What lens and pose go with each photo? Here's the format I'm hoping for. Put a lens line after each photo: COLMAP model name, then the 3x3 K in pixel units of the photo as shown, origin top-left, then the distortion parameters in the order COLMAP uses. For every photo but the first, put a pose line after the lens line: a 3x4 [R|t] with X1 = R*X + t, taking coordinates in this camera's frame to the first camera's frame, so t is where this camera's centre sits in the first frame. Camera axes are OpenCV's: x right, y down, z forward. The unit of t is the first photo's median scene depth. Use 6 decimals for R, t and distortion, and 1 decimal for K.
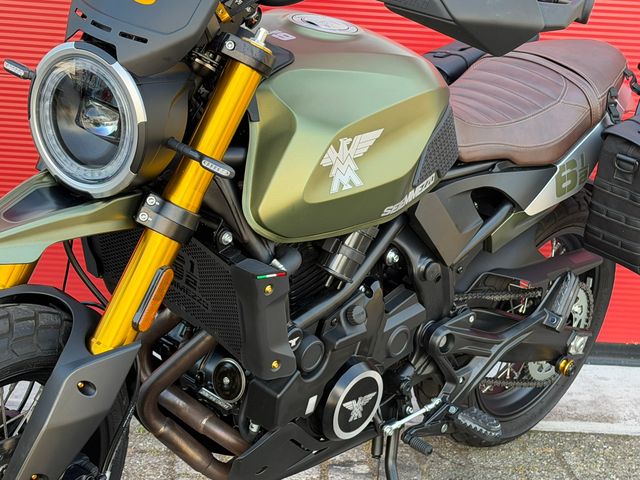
lens RADIAL K [[1361.4, 0, 306.7], [0, 1361.4, 248.1], [0, 0, 1]] dist [0.136945, 0.000000]
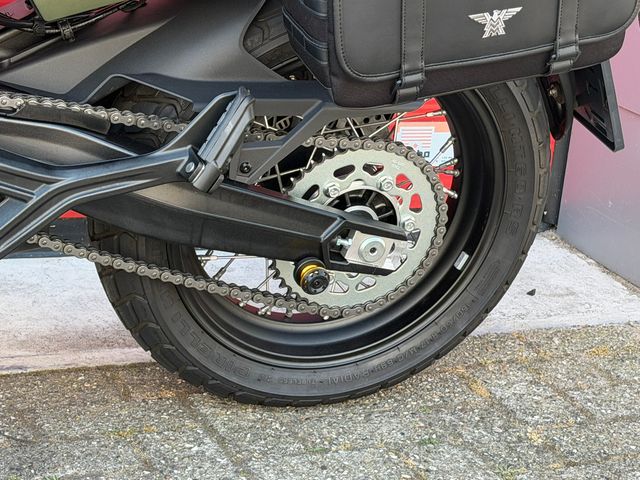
lens RADIAL K [[1614.1, 0, 322.3], [0, 1614.1, 241.2], [0, 0, 1]] dist [0.147979, 0.000000]
pose [[0.891539, 0.152169, -0.426617, 0.586387], [-0.150958, 0.987852, 0.036884, 0.056446], [0.427047, 0.031518, 0.903680, 0.475441]]
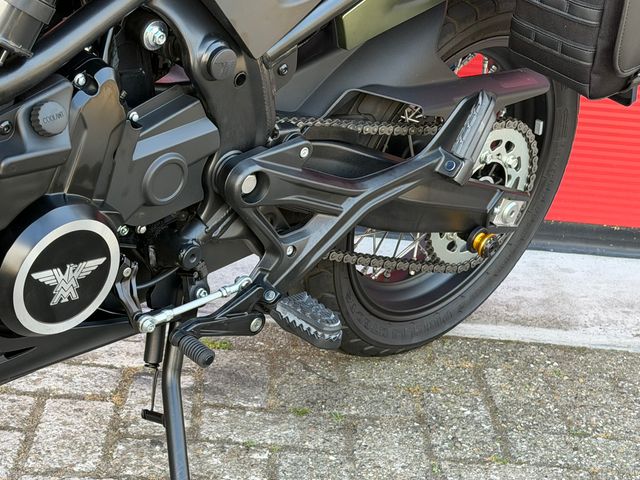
lens RADIAL K [[1361.4, 0, 310.5], [0, 1361.4, 241.3], [0, 0, 1]] dist [0.136945, 0.000000]
pose [[0.998692, 0.038682, -0.033441, 0.155083], [-0.036416, 0.997162, 0.065895, 0.054667], [0.035895, -0.064591, 0.997266, 0.402208]]
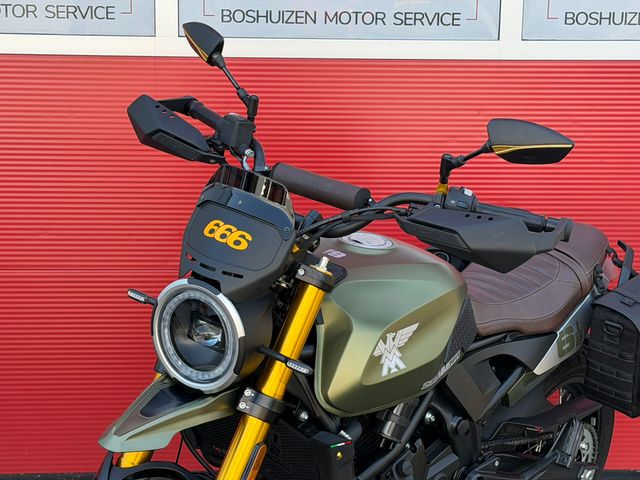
lens RADIAL K [[1361.4, 0, 313.1], [0, 1361.4, 245.5], [0, 0, 1]] dist [0.136945, 0.000000]
pose [[0.998486, -0.055001, -0.000463, -0.034085], [0.054737, 0.994451, -0.089834, -0.043426], [0.005402, 0.089672, 0.995957, -0.255109]]
